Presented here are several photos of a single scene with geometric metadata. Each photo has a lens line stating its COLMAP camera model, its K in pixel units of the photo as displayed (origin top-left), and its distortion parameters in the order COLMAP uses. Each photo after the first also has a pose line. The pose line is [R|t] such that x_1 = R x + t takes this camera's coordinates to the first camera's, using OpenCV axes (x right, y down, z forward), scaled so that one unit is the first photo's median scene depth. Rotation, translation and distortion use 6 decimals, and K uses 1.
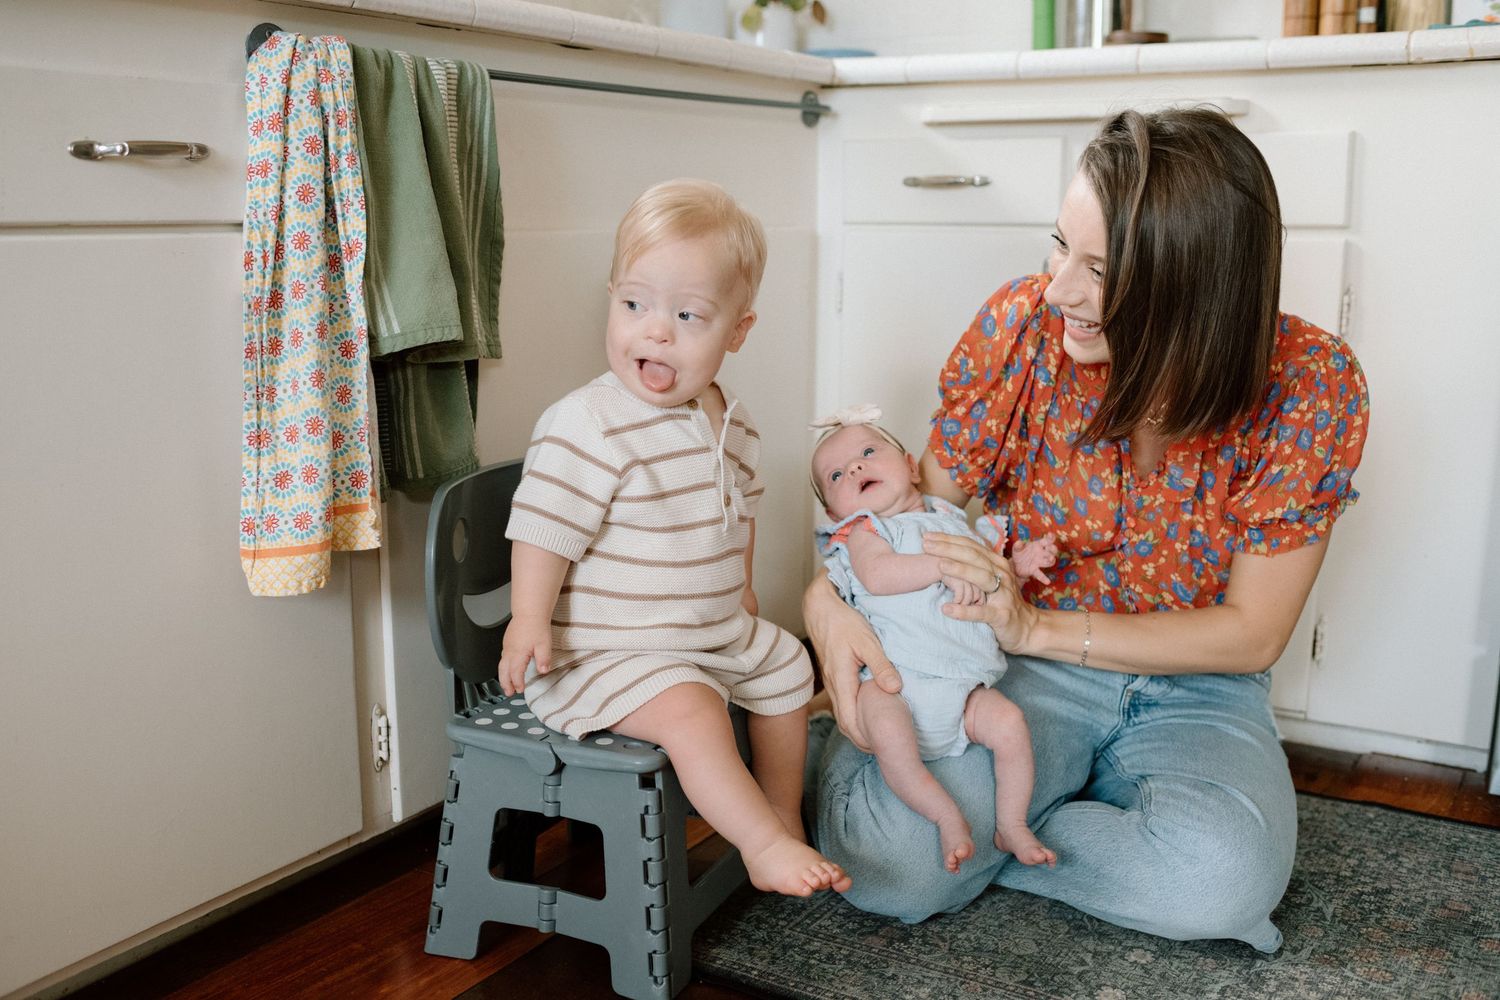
lens RADIAL K [[1516.9, 0, 750.0], [0, 1516.9, 500.0], [0, 0, 1]] dist [-0.098365, 0.114704]
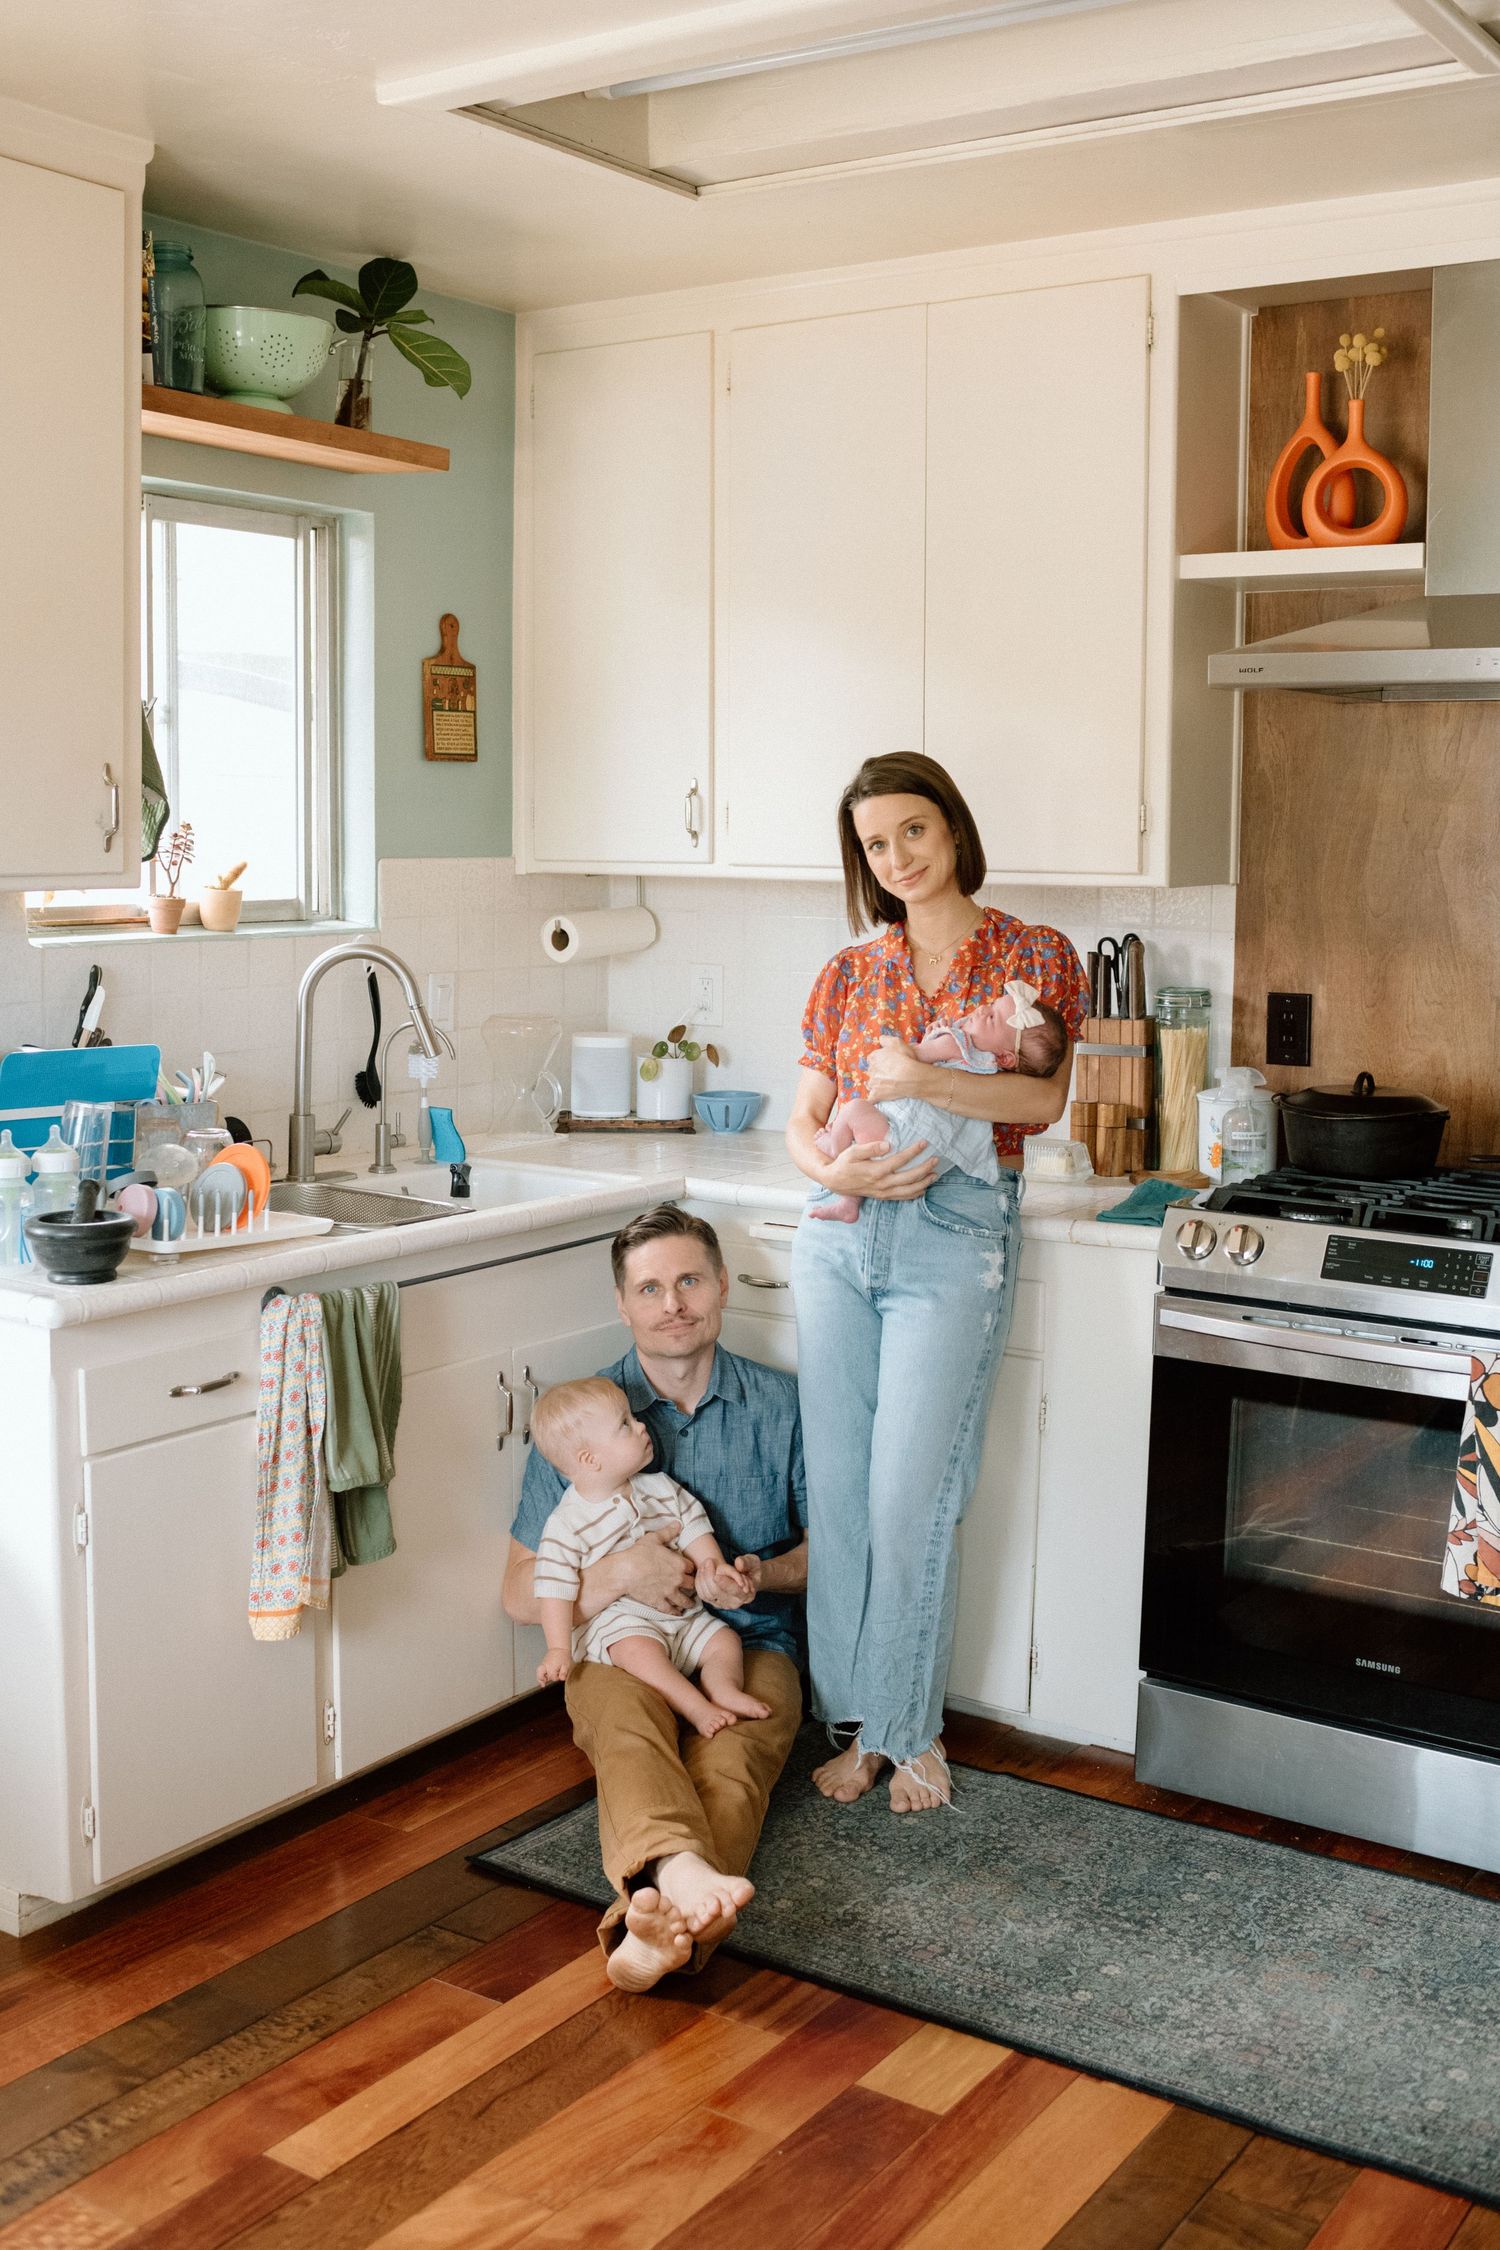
lens RADIAL K [[2328.2, 0, 731.6], [0, 2328.2, 1089.7], [0, 0, 1]] dist [-0.107800, 0.102931]
pose [[0.999007, 0.013983, -0.042297, 0.282342], [-0.017103, 0.997089, -0.074309, -0.355053], [0.041135, 0.074959, 0.996338, -1.520059]]
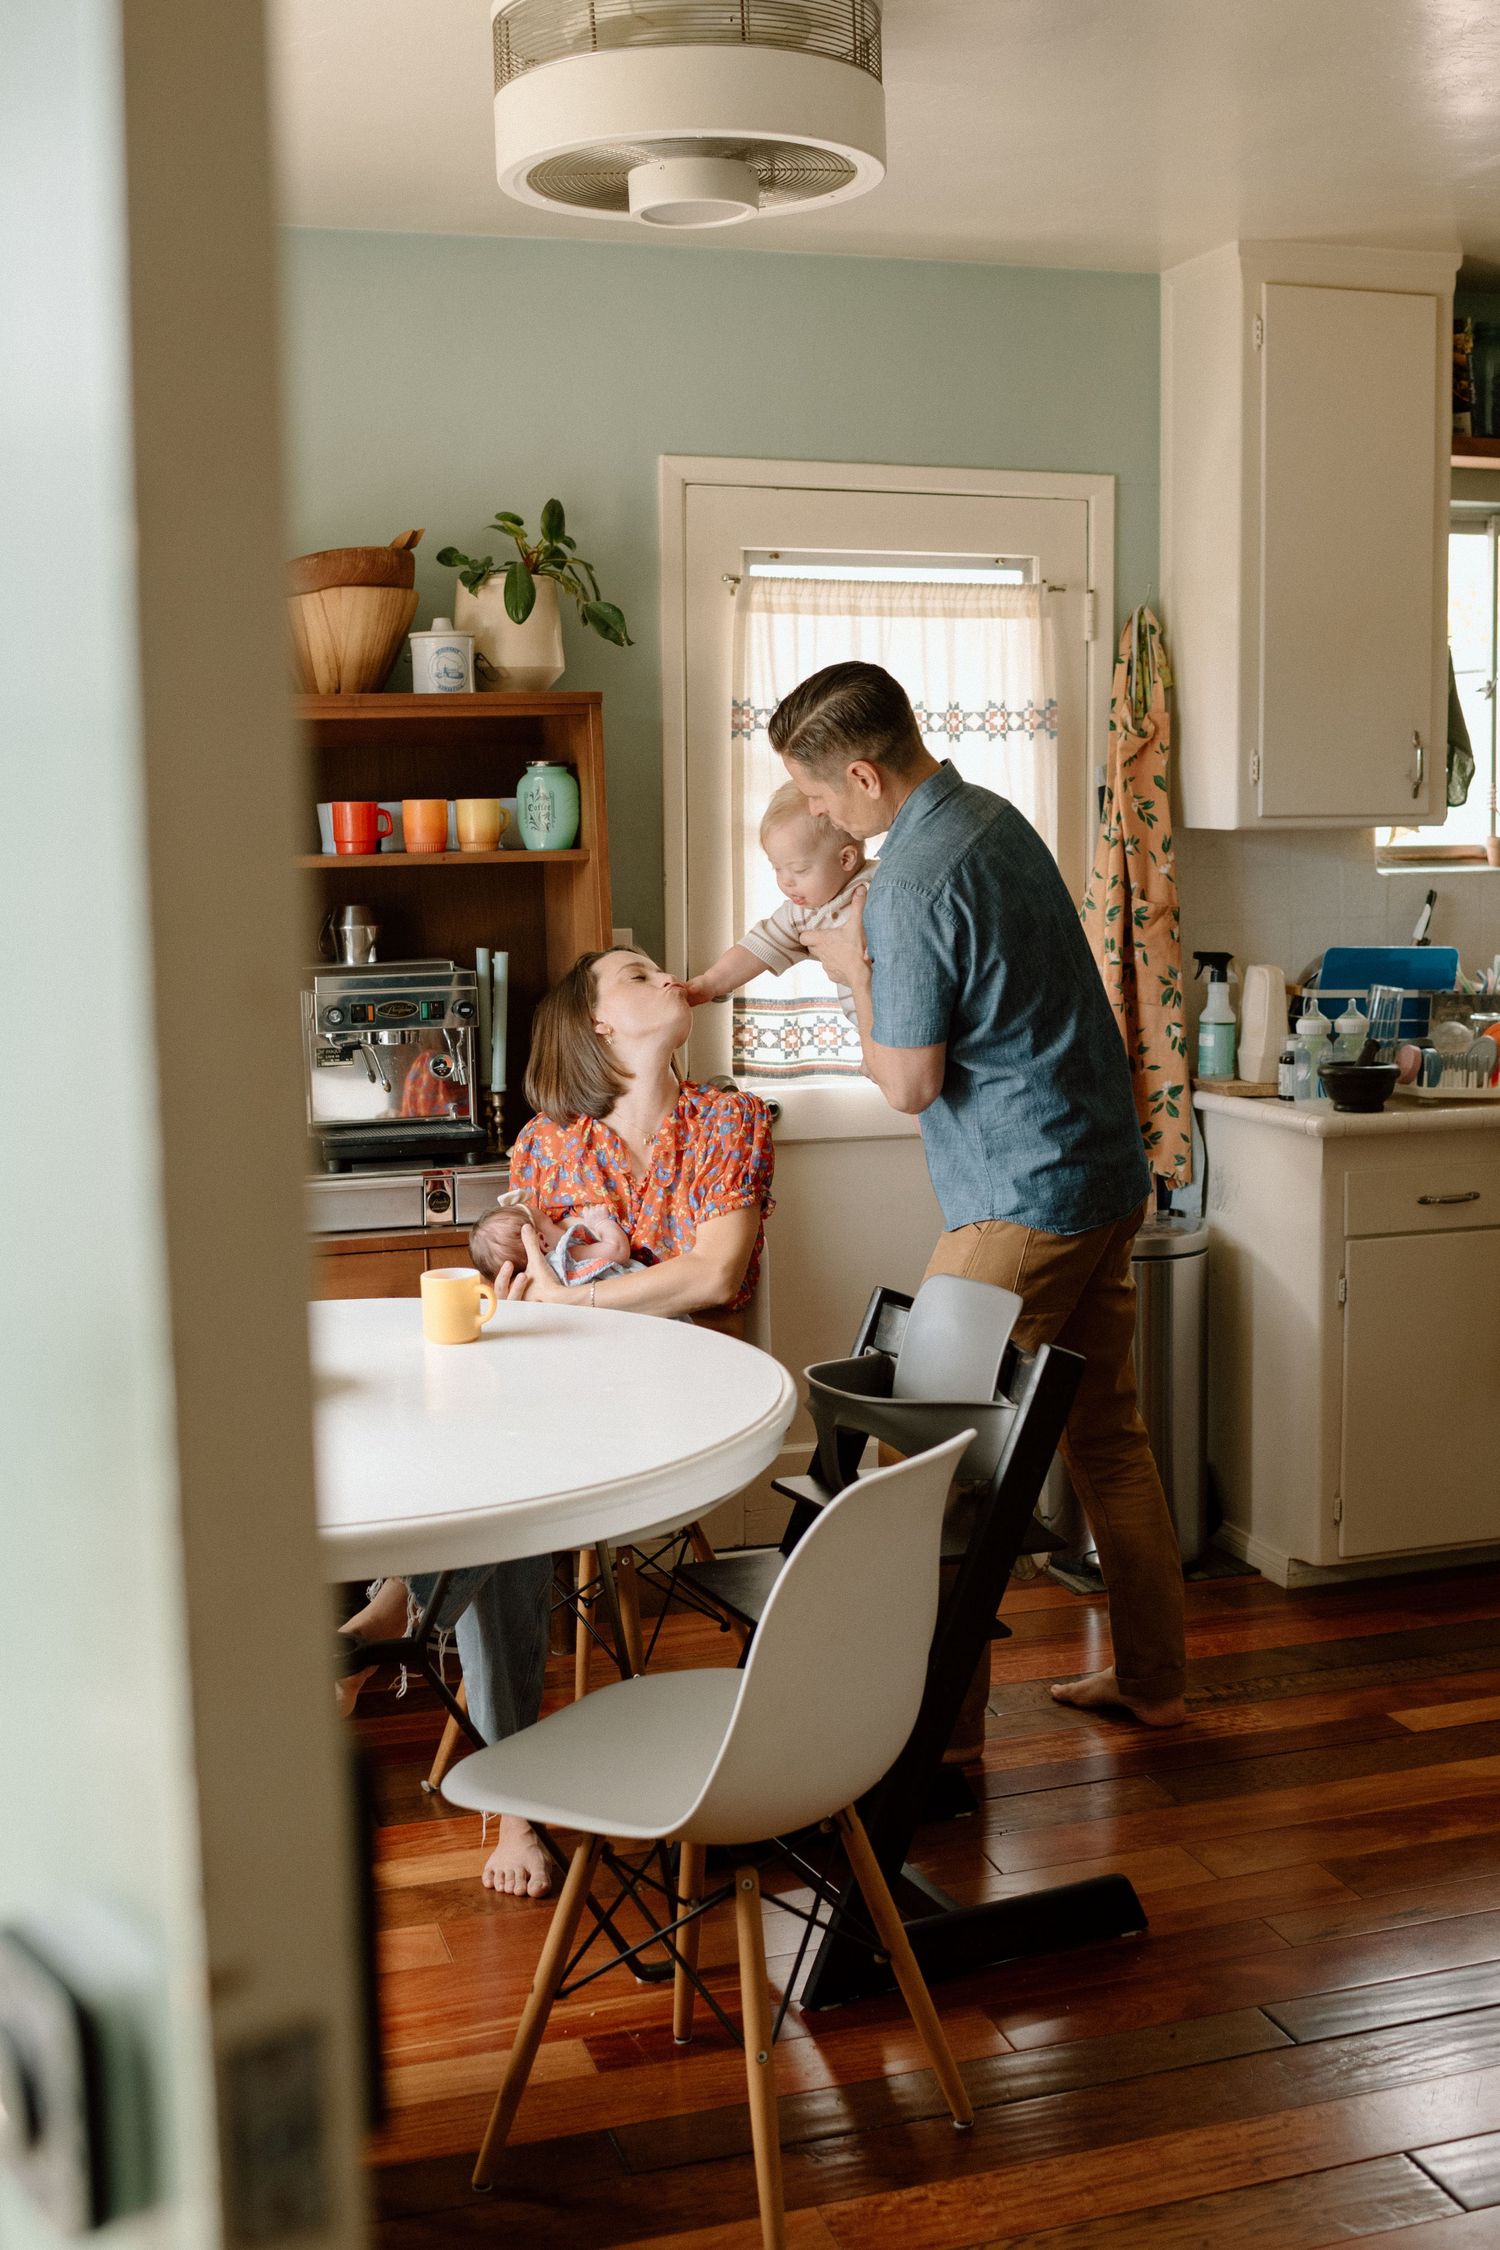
lens RADIAL K [[2499.9, 0, 795.3], [0, 2499.9, 1114.6], [0, 0, 1]] dist [-0.114001, 0.118671]
pose [[0.765713, 0.064070, -0.639983, 1.148856], [-0.103355, 0.994352, -0.024113, -0.152620], [0.634824, 0.084609, 0.768010, -2.347773]]
